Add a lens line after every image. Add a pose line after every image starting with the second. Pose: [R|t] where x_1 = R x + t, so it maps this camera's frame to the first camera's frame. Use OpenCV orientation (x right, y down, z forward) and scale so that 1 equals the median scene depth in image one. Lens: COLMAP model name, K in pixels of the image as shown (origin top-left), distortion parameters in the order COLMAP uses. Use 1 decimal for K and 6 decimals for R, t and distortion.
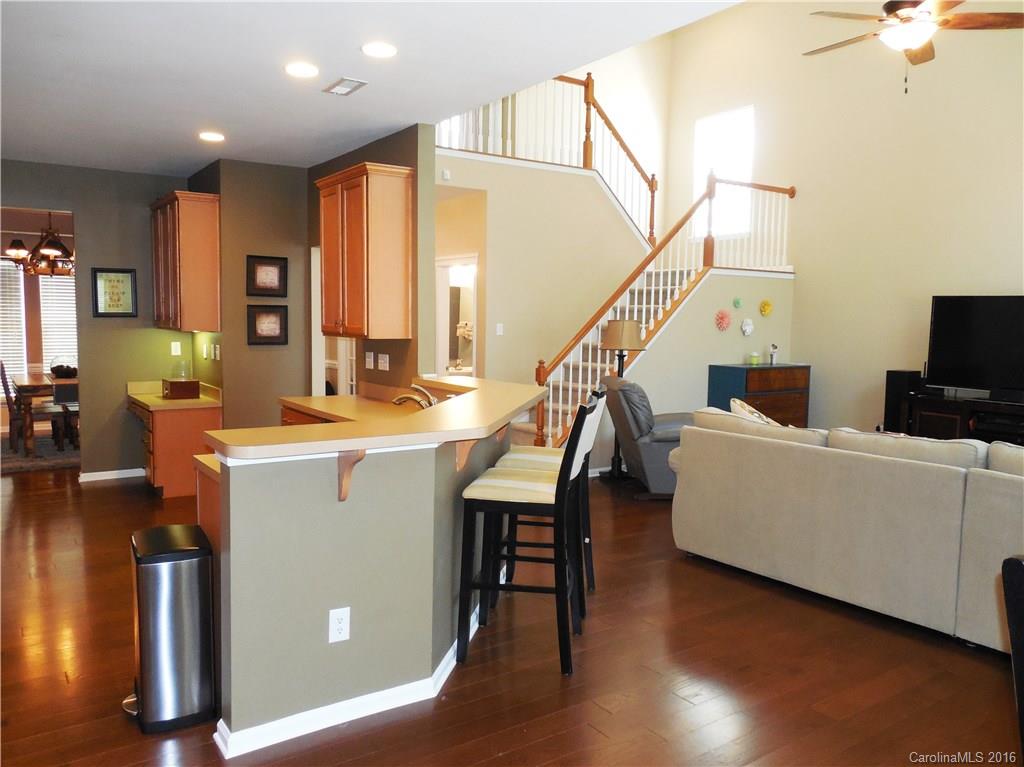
lens RADIAL K [[770.1, 0, 512.0], [0, 770.1, 383.5], [0, 0, 1]] dist [-0.005352, -0.001433]
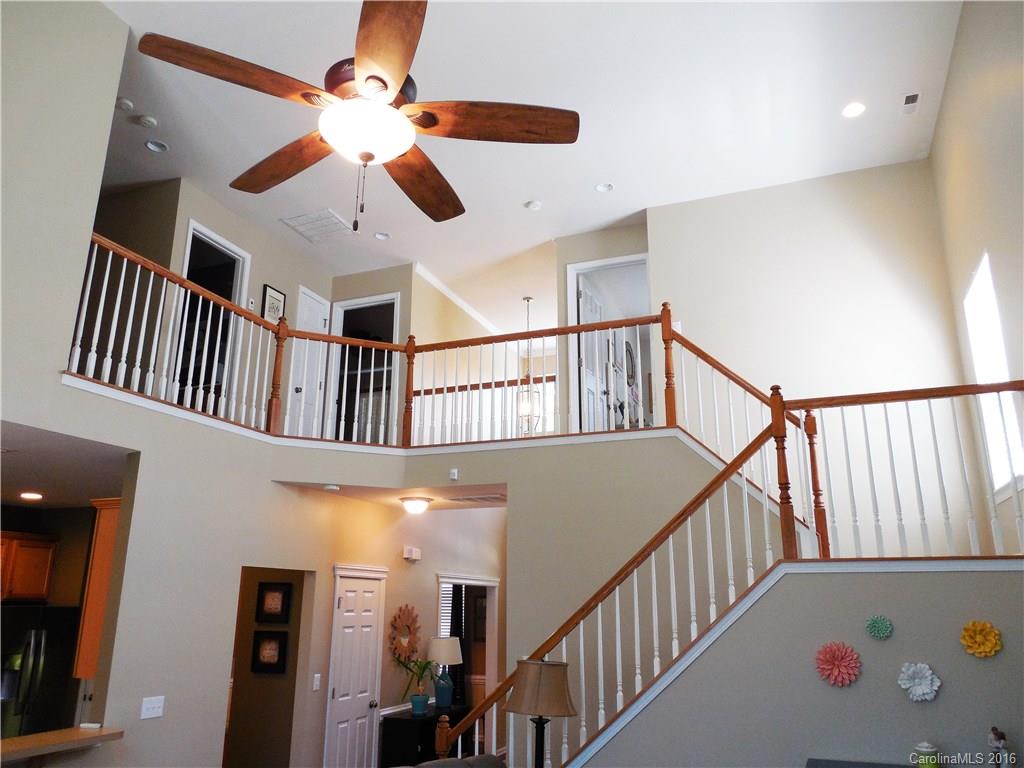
lens RADIAL K [[770.1, 0, 512.0], [0, 770.1, 384.0], [0, 0, 1]] dist [-0.005352, -0.001433]
pose [[0.572257, -0.238711, -0.784563, 0.731066], [-0.070868, 0.938723, -0.337307, -0.087116], [0.817007, 0.248626, 0.520274, 0.645512]]
